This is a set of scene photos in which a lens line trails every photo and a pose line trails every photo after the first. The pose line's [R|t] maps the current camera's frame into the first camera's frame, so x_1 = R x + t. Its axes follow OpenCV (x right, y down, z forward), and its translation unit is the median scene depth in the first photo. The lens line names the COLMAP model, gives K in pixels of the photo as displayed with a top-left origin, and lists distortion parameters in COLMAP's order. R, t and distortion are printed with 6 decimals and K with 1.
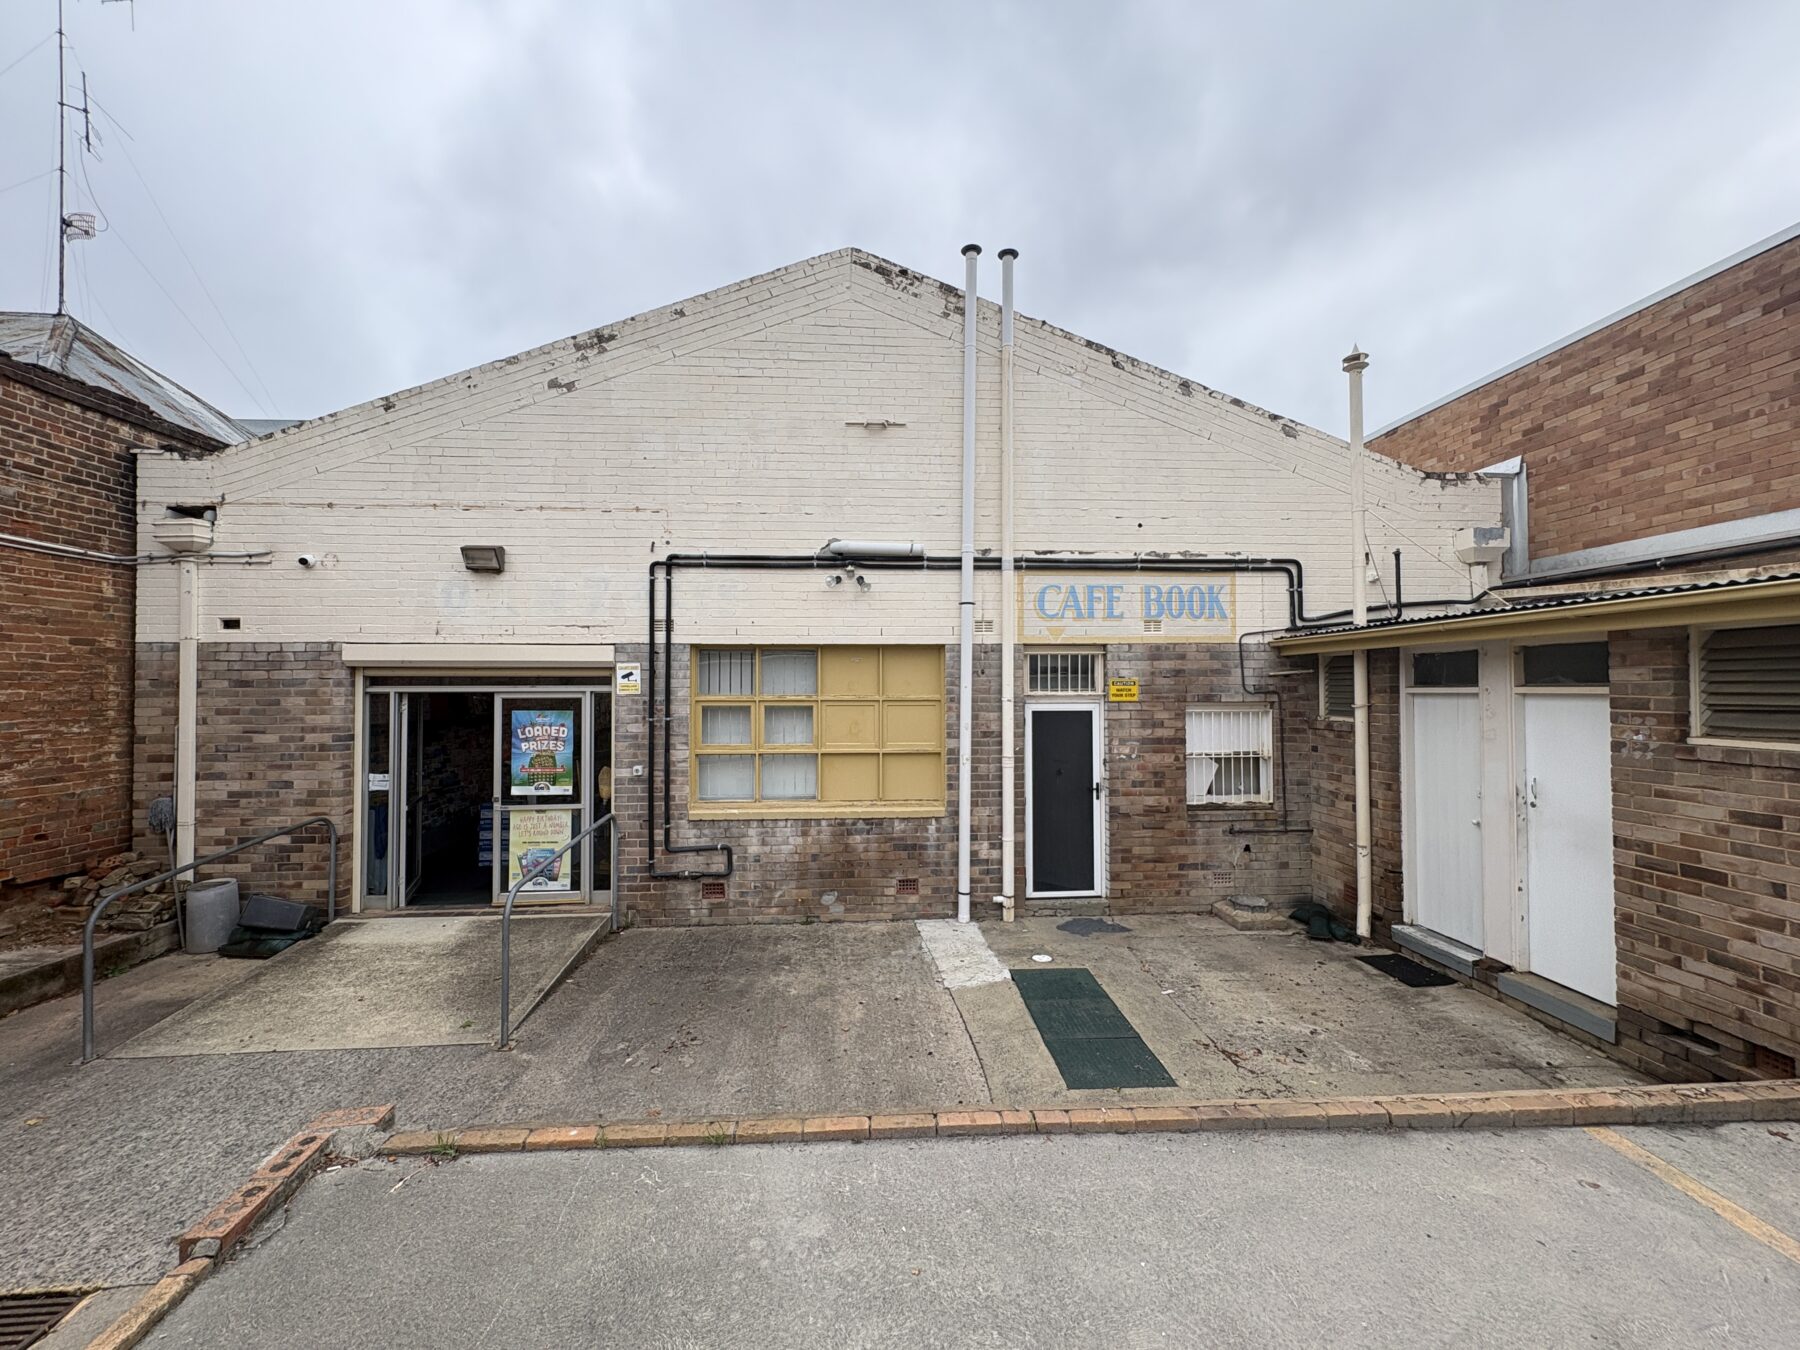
lens RADIAL K [[716.9, 0, 900.4], [0, 716.9, 674.4], [0, 0, 1]] dist [0.000434, -0.000103]
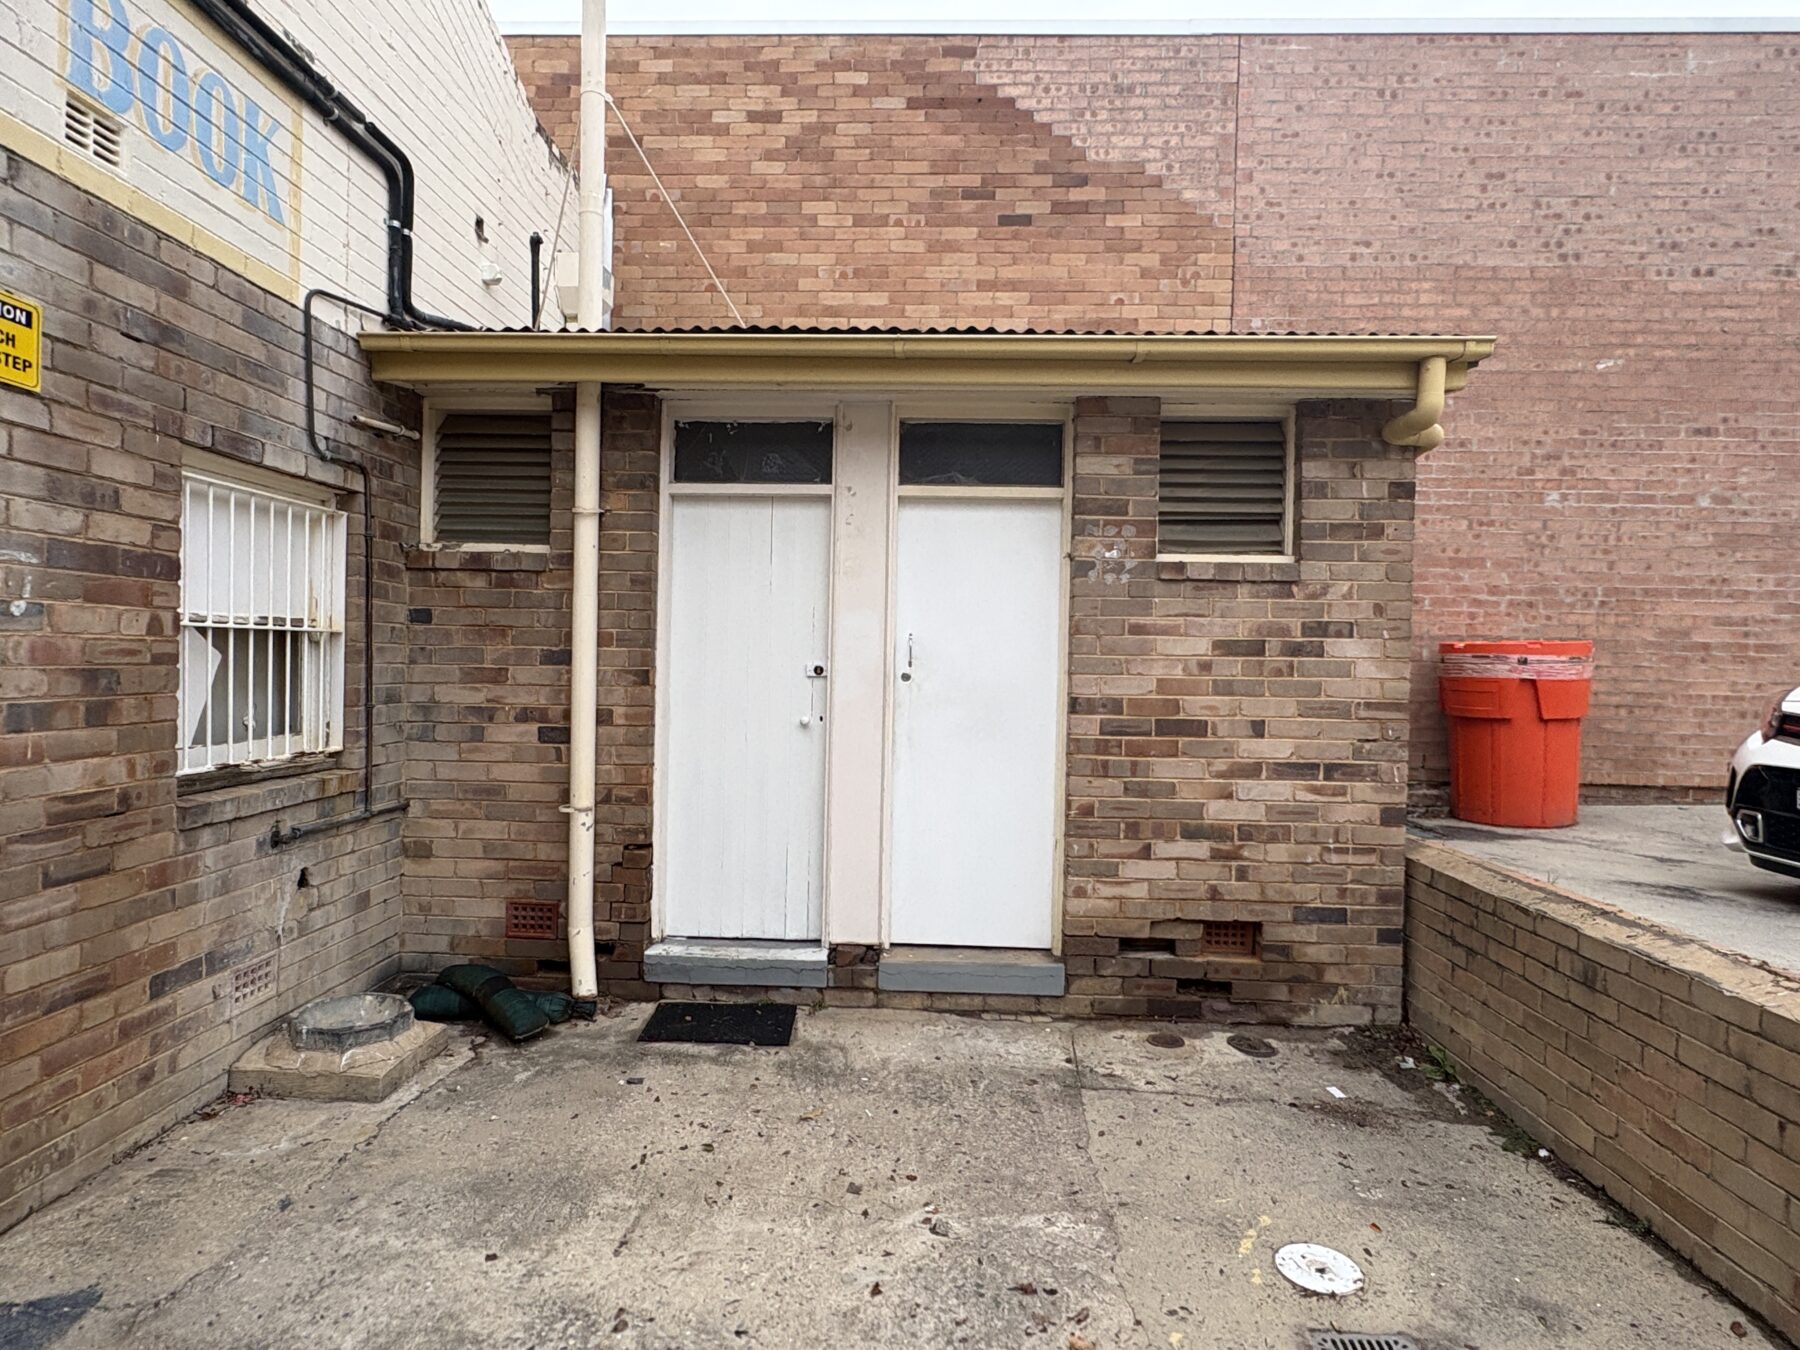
lens RADIAL K [[999.9, 0, 895.5], [0, 999.9, 668.9], [0, 0, 1]] dist [0.000481, 0.000103]
pose [[0.107662, -0.004196, 0.994179, 0.010104], [-0.039744, 0.999174, 0.008521, 0.132720], [-0.993393, -0.040430, 0.107406, 0.723252]]
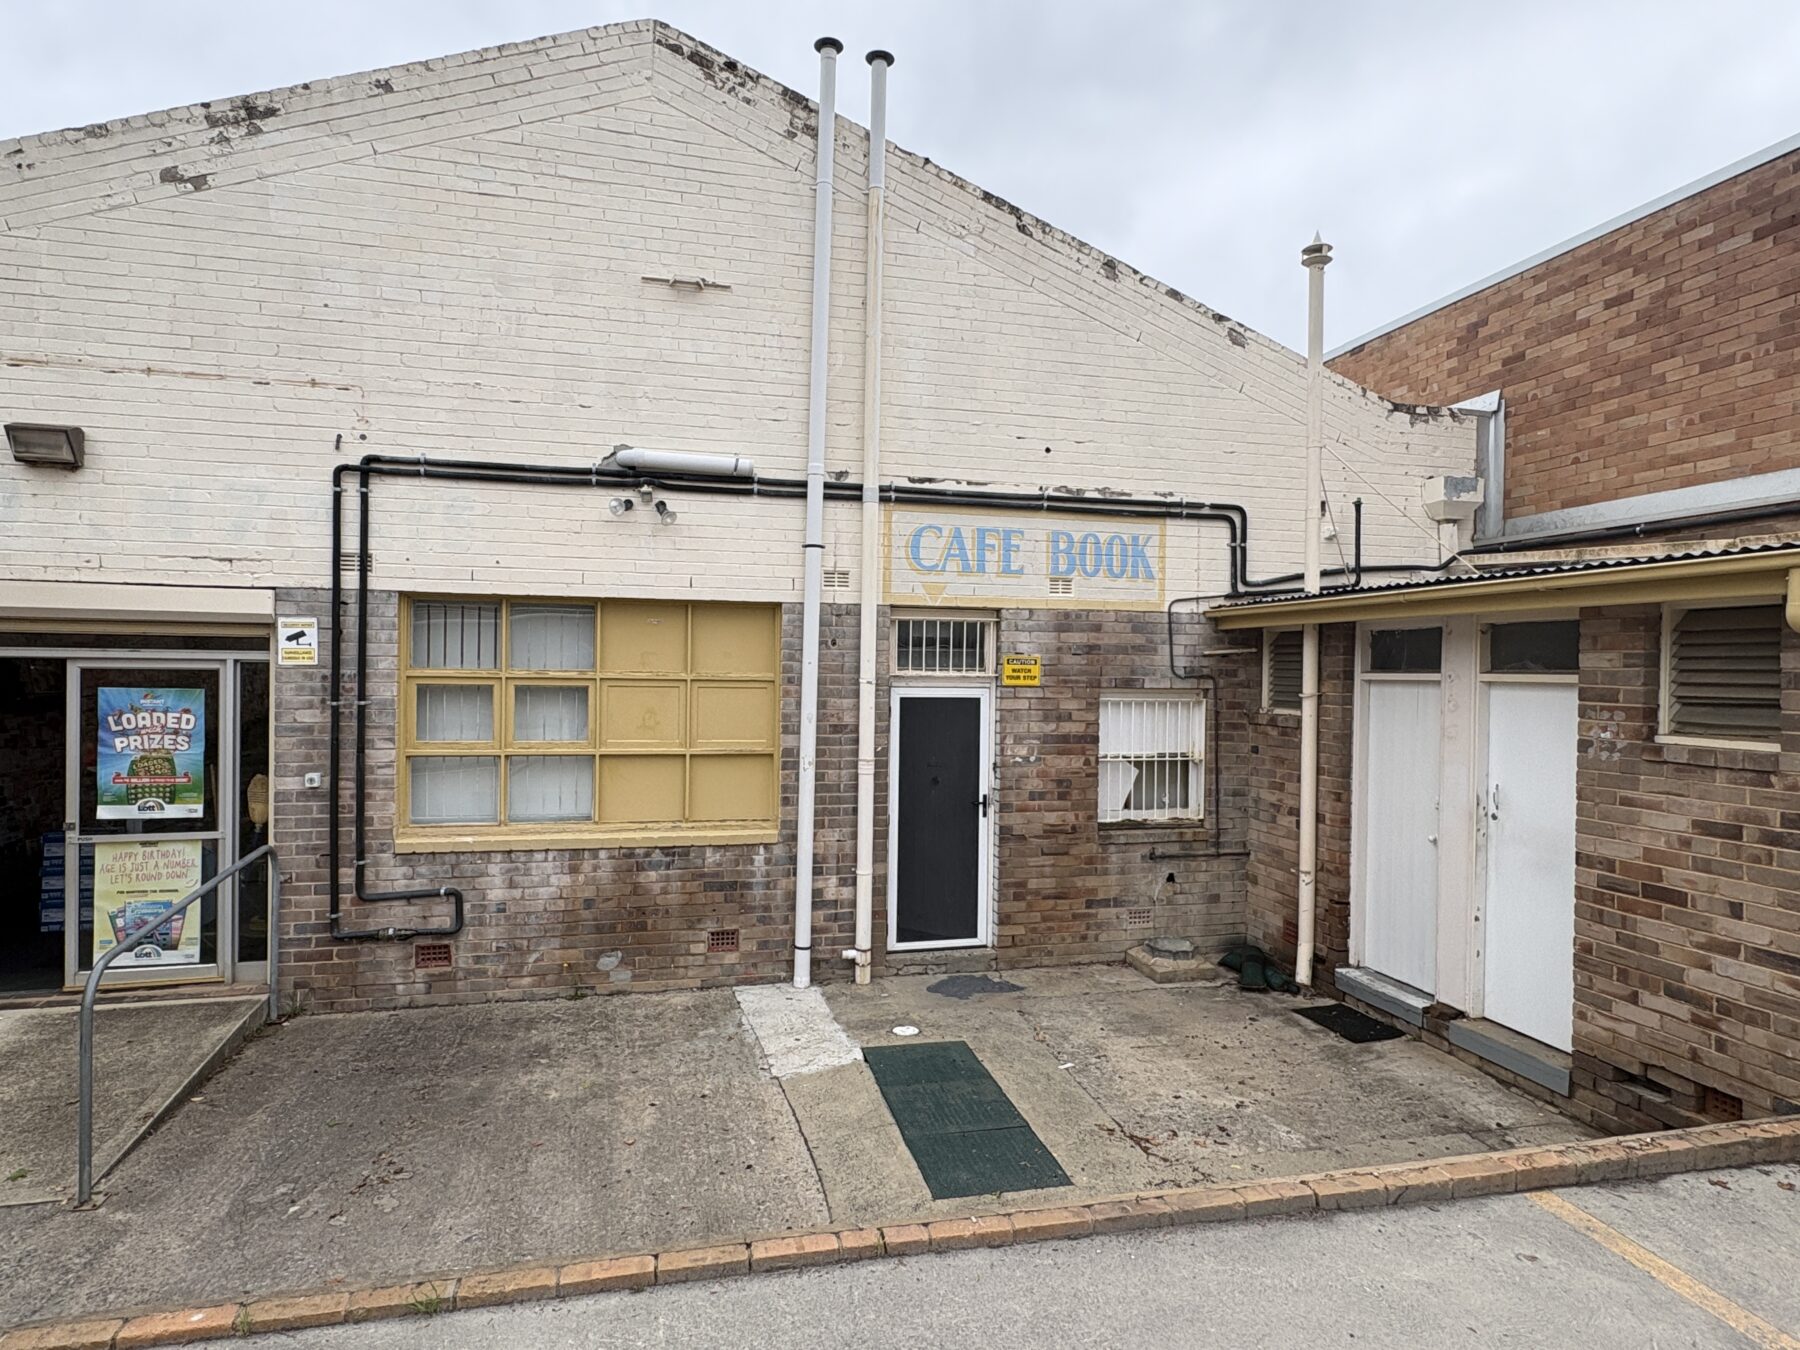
lens RADIAL K [[999.9, 0, 903.9], [0, 999.9, 678.4], [0, 0, 1]] dist [0.000481, 0.000103]
pose [[0.983882, 0.014538, 0.178229, 0.005705], [-0.019882, 0.999403, 0.028238, 0.003073], [-0.177712, -0.031326, 0.983584, -0.003653]]
